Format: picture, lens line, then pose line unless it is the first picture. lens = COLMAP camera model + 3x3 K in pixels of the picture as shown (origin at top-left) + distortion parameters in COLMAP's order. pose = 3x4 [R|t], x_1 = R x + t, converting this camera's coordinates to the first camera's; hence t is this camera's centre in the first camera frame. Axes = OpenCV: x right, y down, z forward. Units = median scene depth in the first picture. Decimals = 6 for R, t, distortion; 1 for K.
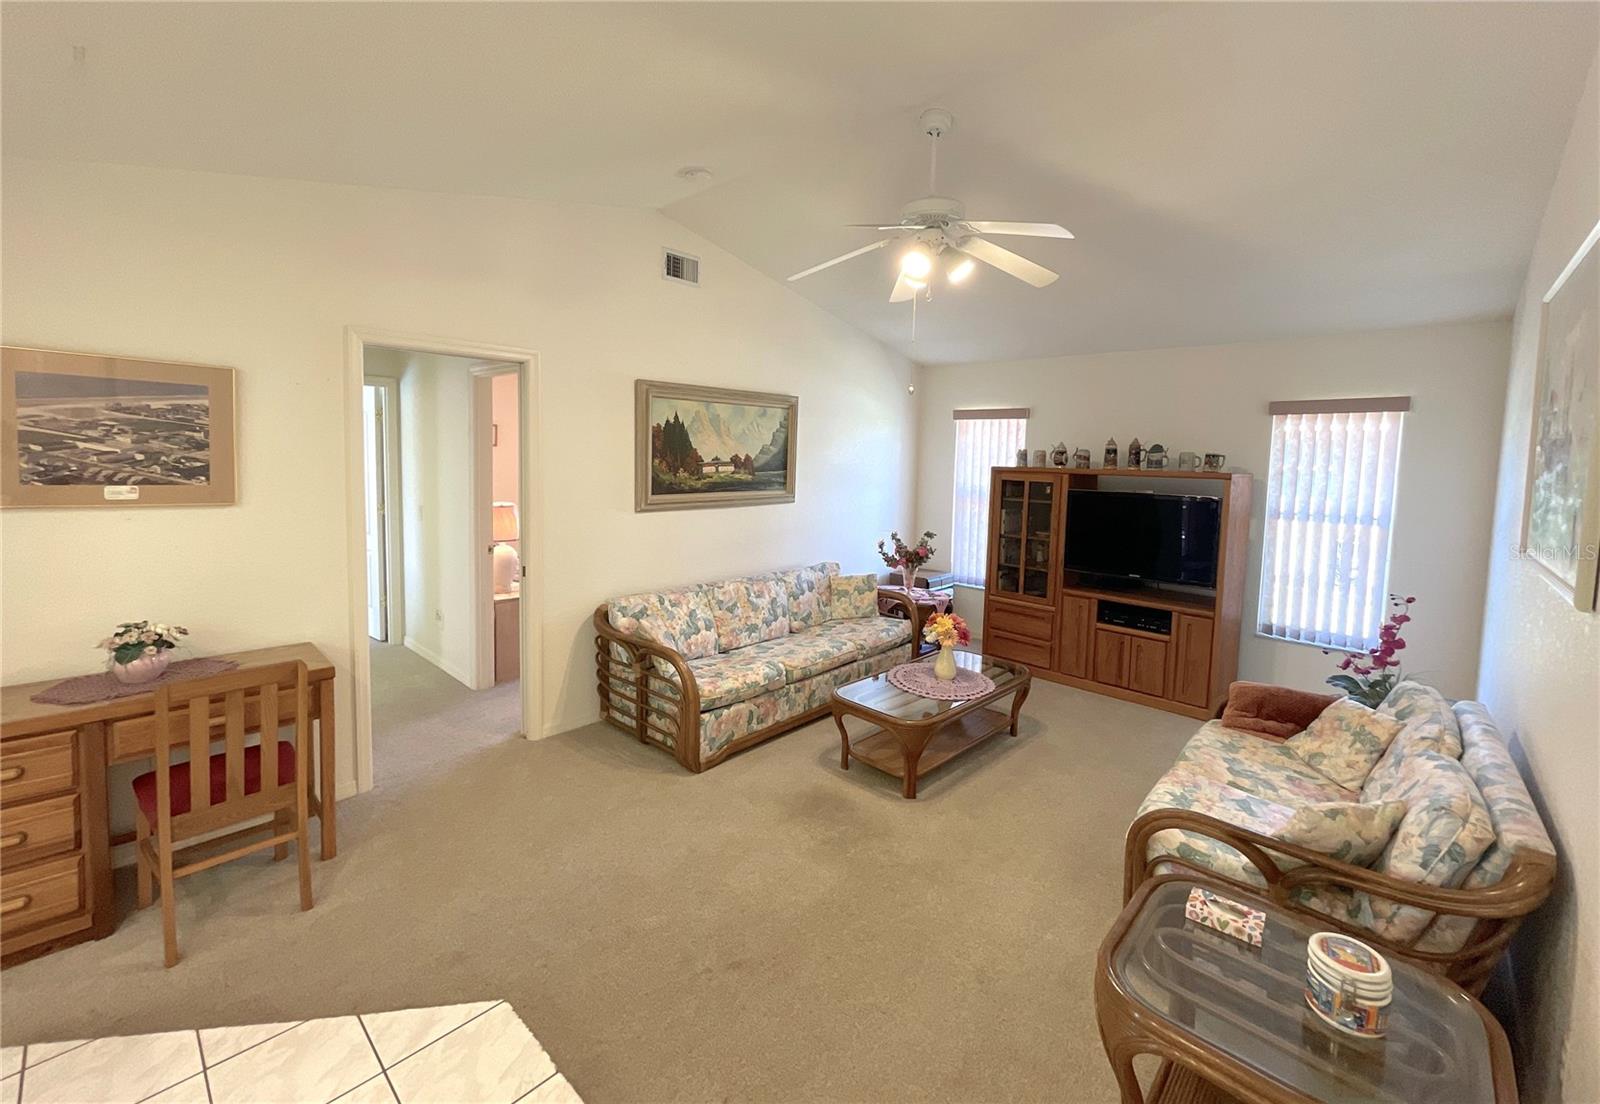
lens RADIAL K [[671.1, 0, 799.6], [0, 671.1, 501.5], [0, 0, 1]] dist [0.001892, 0.000219]
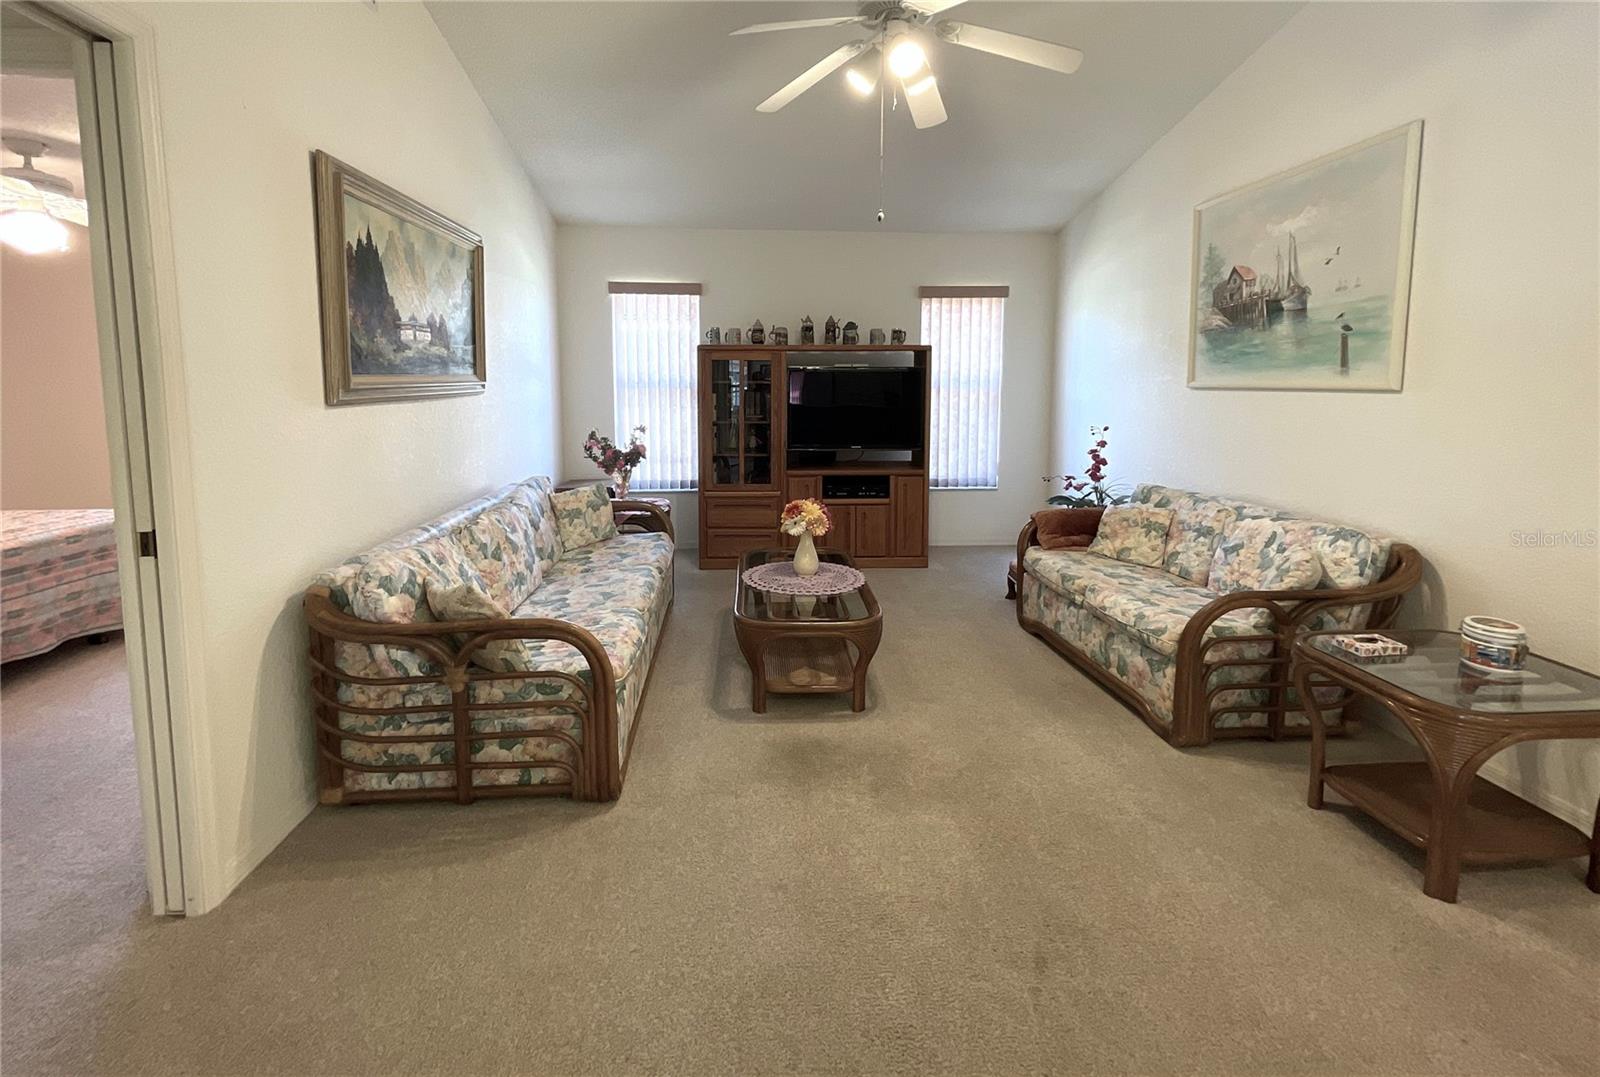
lens RADIAL K [[714.6, 0, 795.0], [0, 714.6, 452.6], [0, 0, 1]] dist [-0.012762, -0.000460]
pose [[0.683873, -0.098546, 0.722915, -0.420255], [0.067018, 0.995132, 0.072255, 0.038101], [-0.726516, -0.000965, 0.687149, 0.361759]]
